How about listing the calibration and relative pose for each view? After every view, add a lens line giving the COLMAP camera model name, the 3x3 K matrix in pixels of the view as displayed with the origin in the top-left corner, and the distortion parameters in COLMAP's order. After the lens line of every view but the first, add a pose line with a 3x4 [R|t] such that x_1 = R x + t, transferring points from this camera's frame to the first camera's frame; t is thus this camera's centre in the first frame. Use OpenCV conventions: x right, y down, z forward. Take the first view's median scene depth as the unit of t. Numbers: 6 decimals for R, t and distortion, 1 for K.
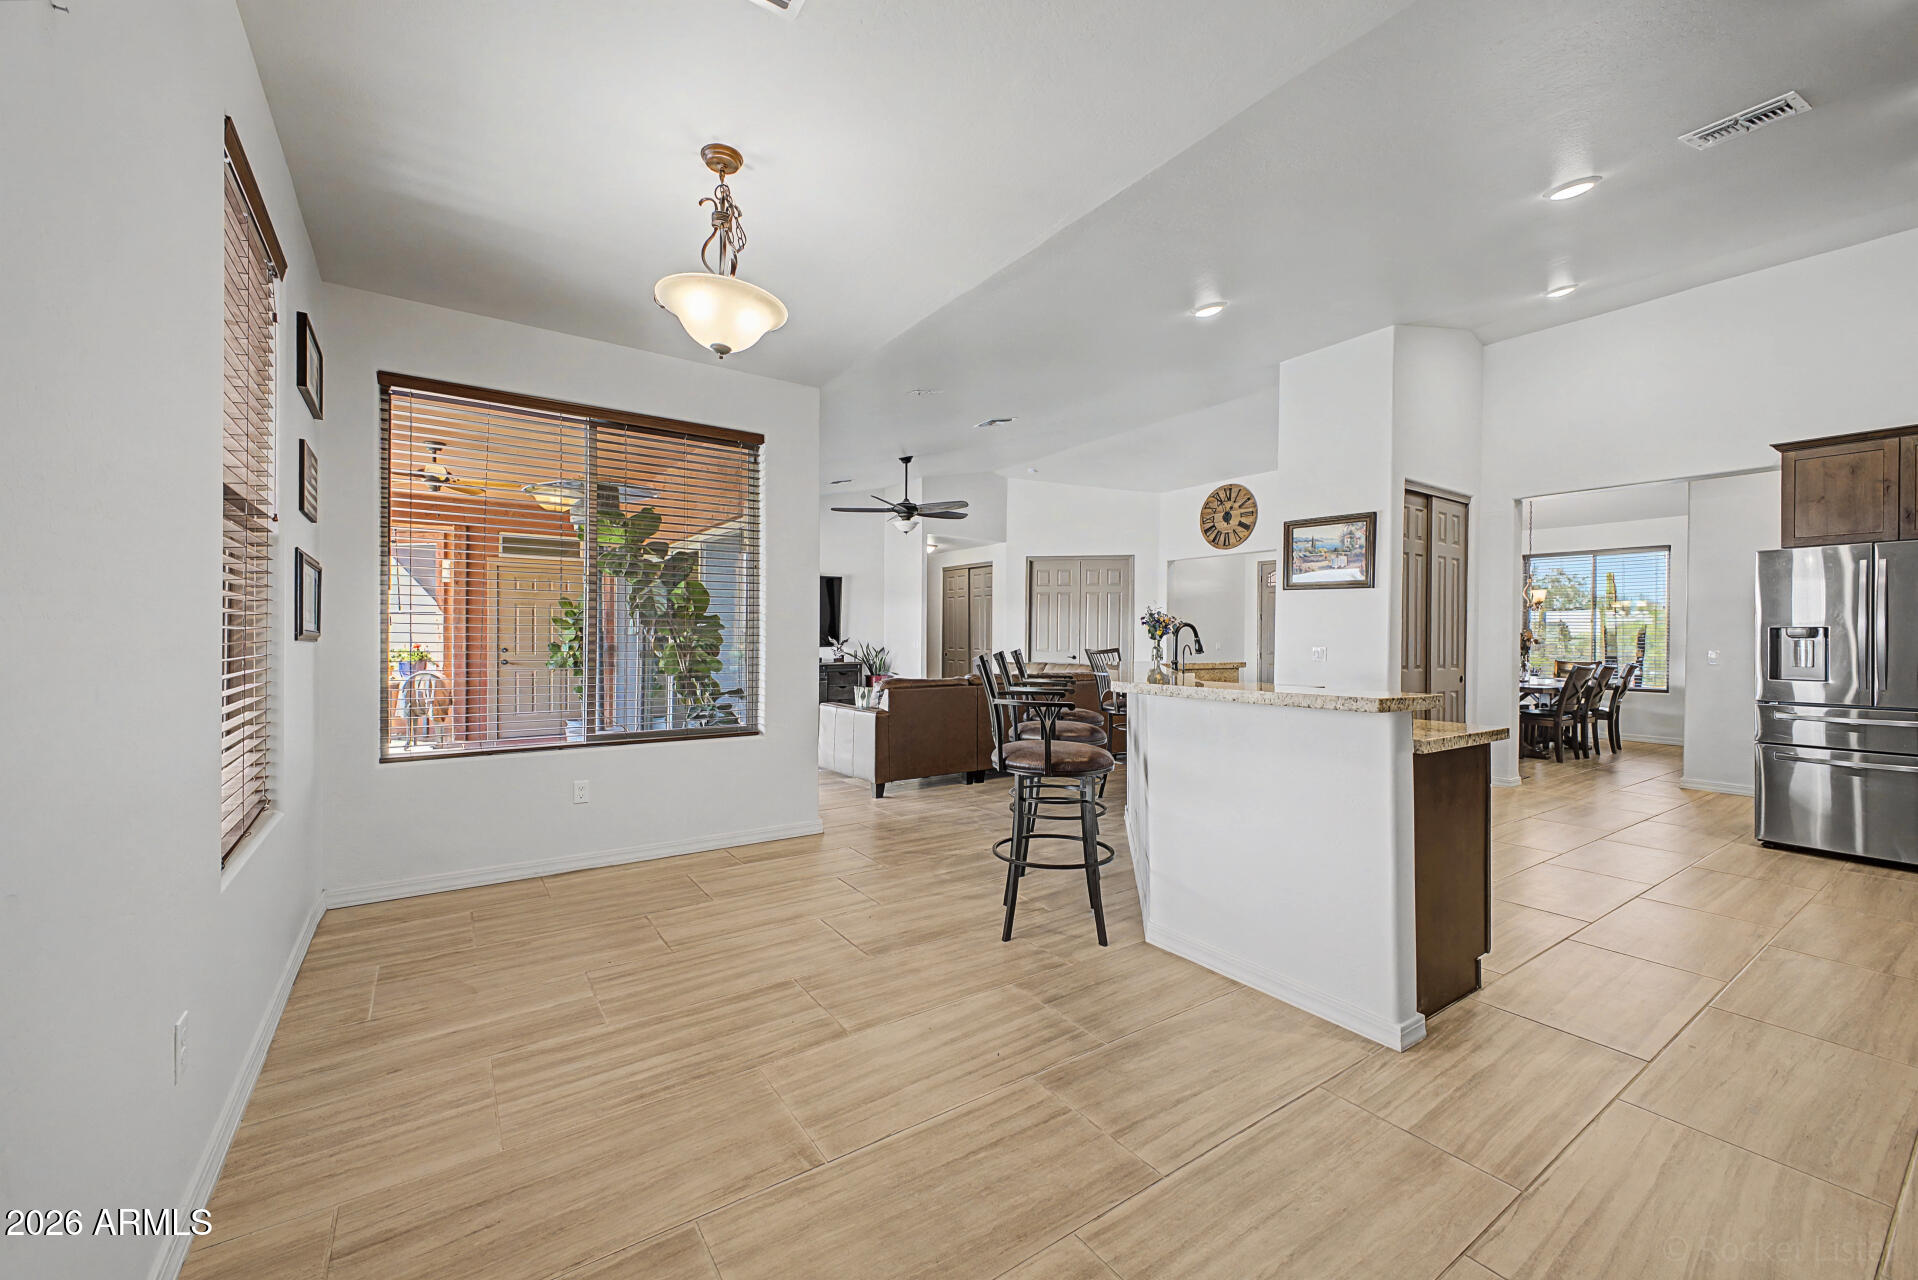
lens RADIAL K [[751.6, 0, 936.0], [0, 751.6, 642.5], [0, 0, 1]] dist [-0.007632, -0.001555]
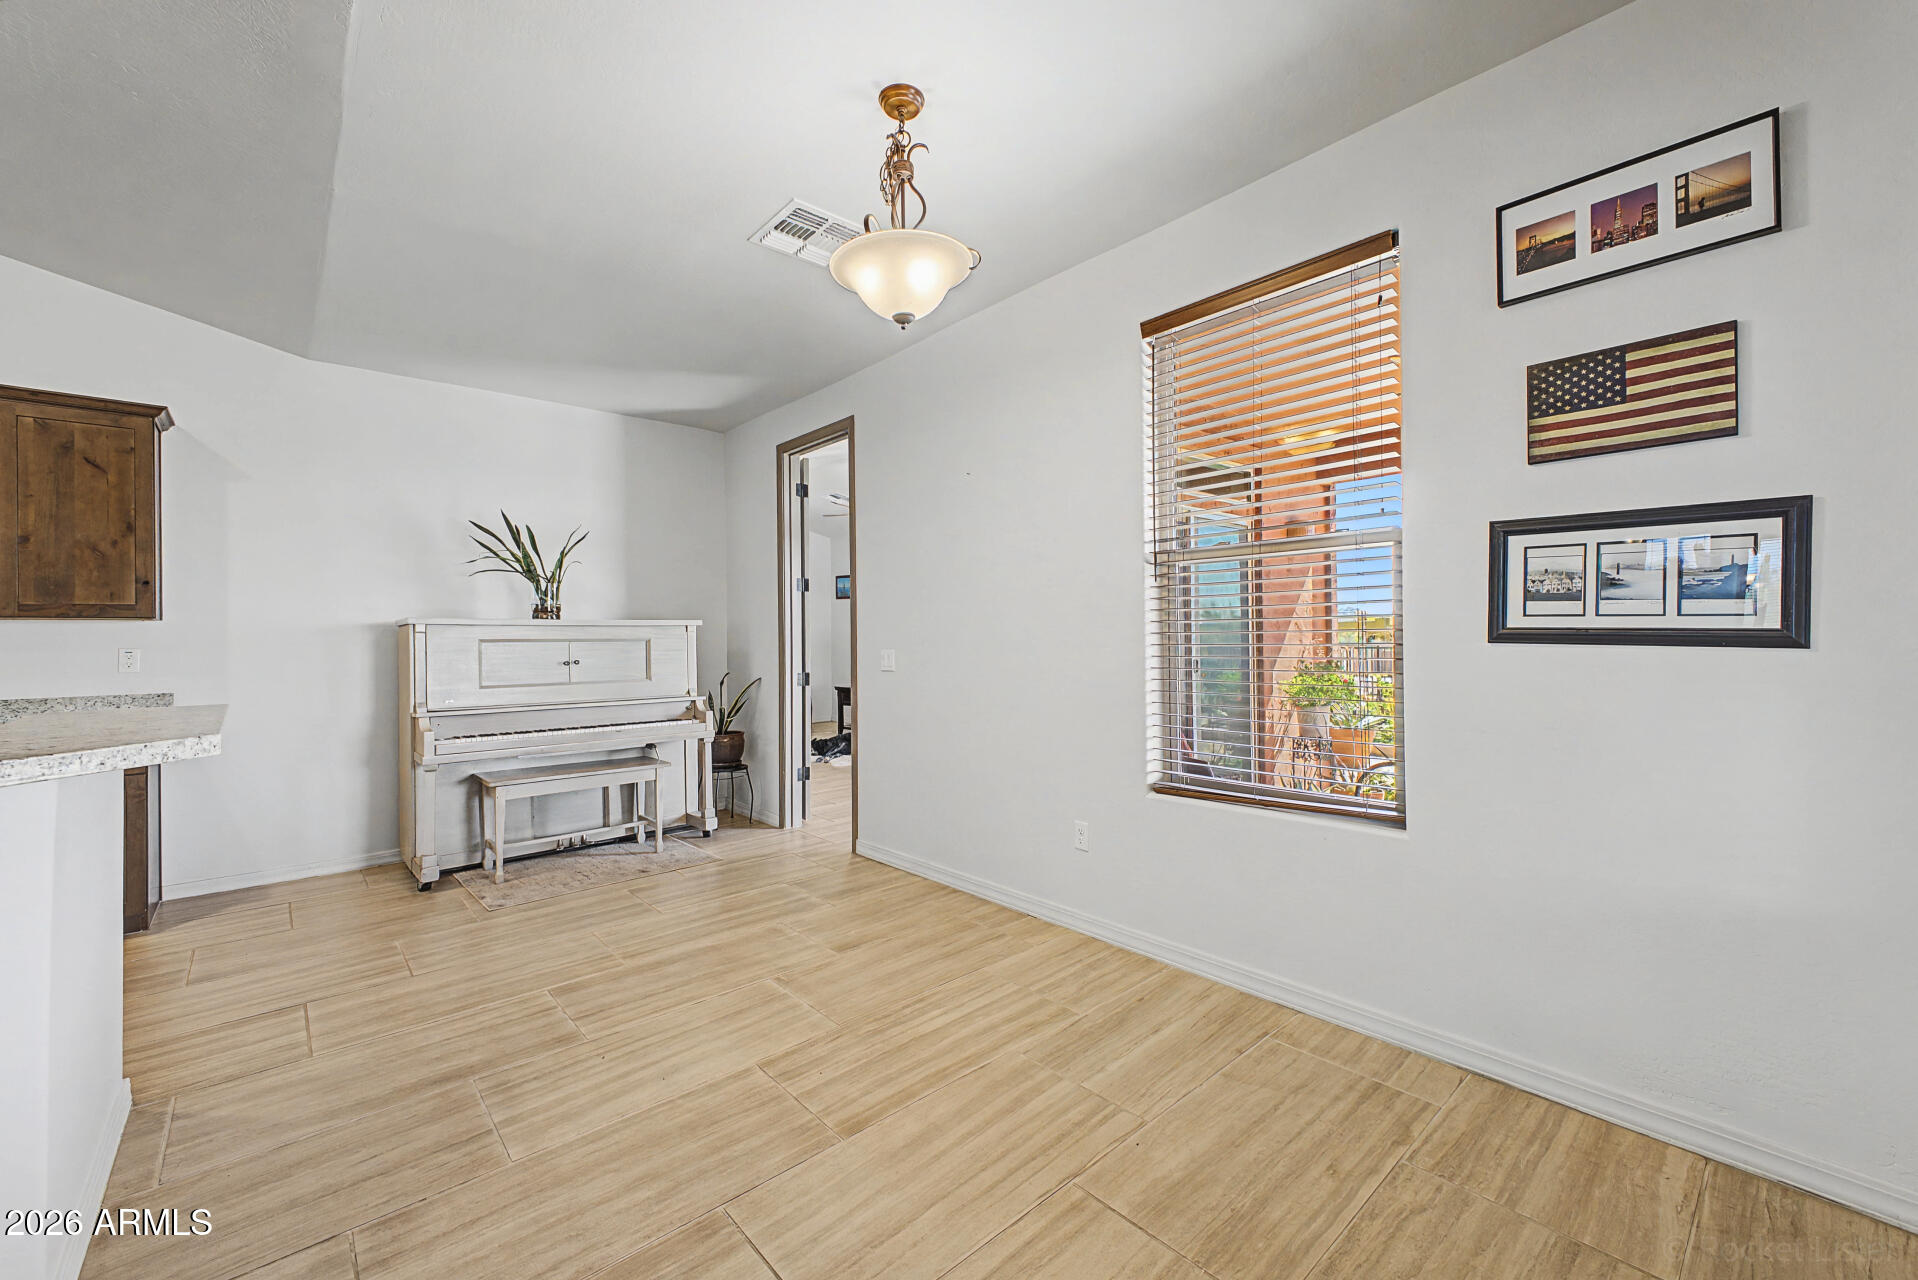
lens RADIAL K [[766.5, 0, 953.4], [0, 766.5, 636.0], [0, 0, 1]] dist [0.003443, -0.002046]
pose [[-0.989468, 0.000407, -0.144749, -0.111255], [0.000776, 0.999997, -0.002492, -0.006403], [0.144748, -0.002578, -0.989465, 0.998109]]
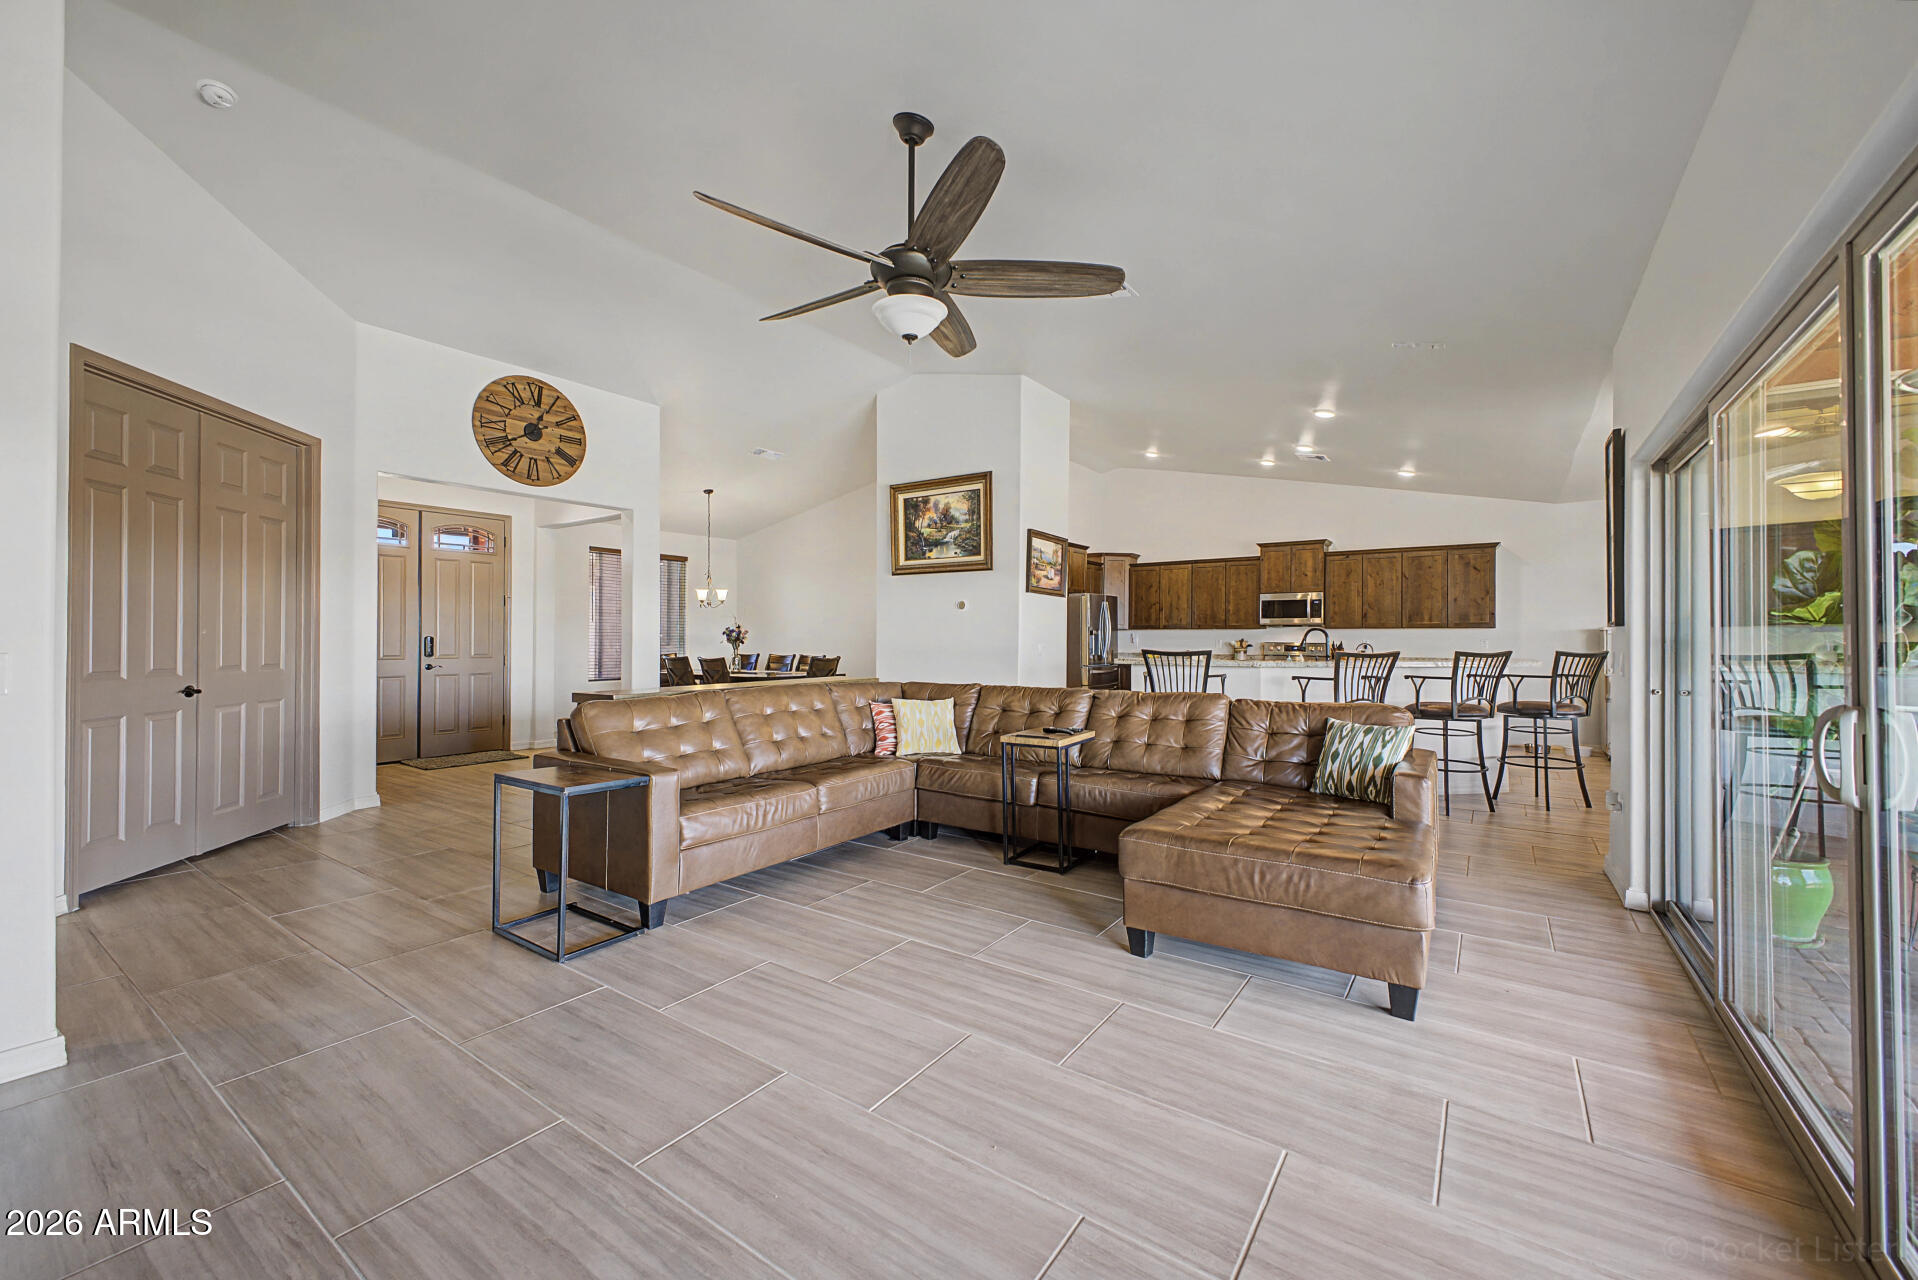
lens RADIAL K [[766.5, 0, 959.2], [0, 766.5, 636.9], [0, 0, 1]] dist [0.003443, -0.002046]
pose [[-0.369648, -0.005755, 0.929154, -0.725557], [-0.004513, 0.999980, 0.004399, -0.014985], [-0.929161, -0.002567, -0.369667, 2.108271]]
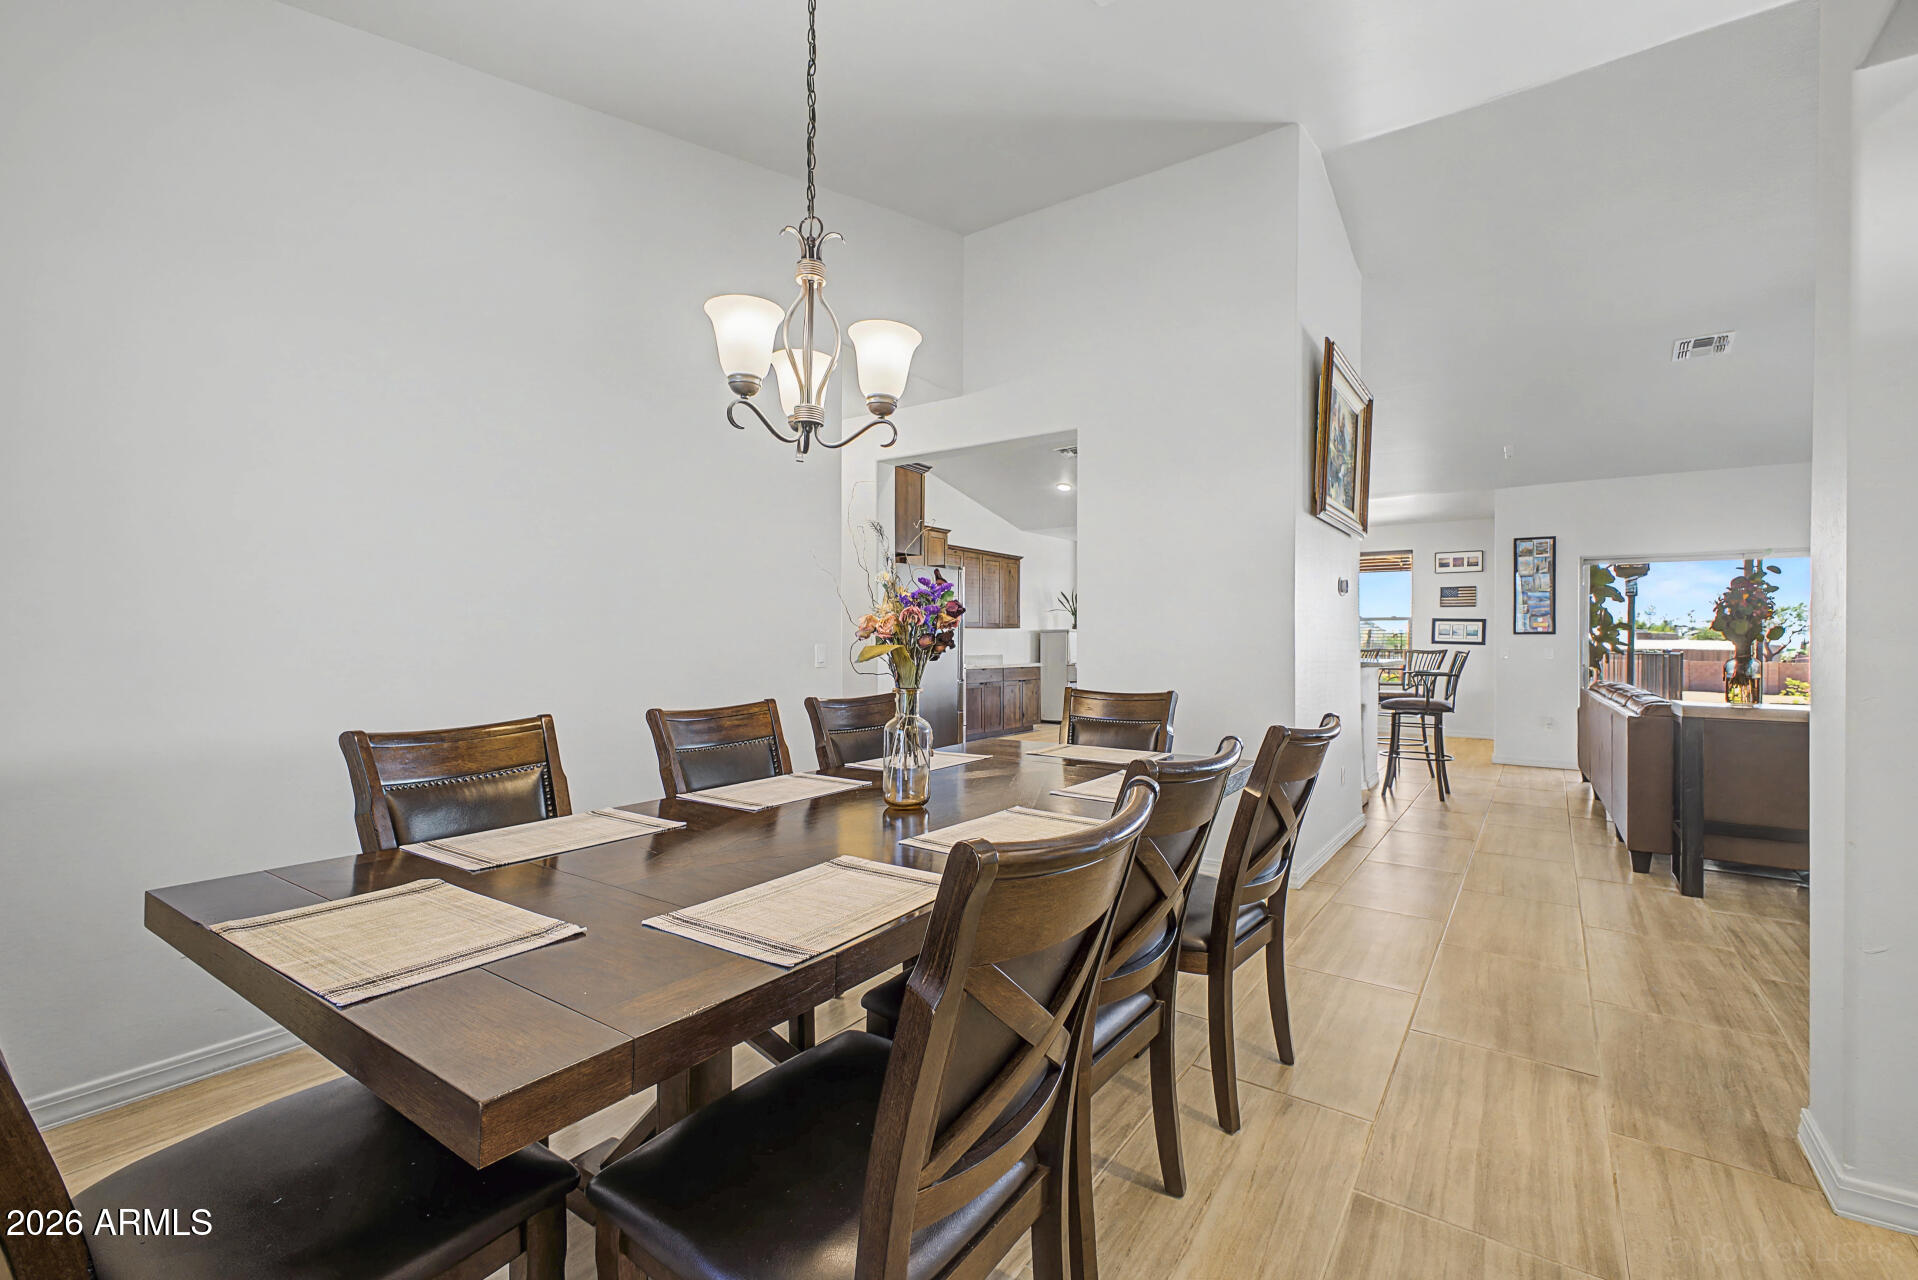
lens RADIAL K [[835.2, 0, 944.7], [0, 835.2, 634.7], [0, 0, 1]] dist [0.003265, 0.000089]
pose [[-0.935283, -0.015405, -0.353567, 1.608076], [-0.015570, 0.999876, -0.002376, -0.002094], [0.353559, 0.003283, -0.935406, 2.299626]]
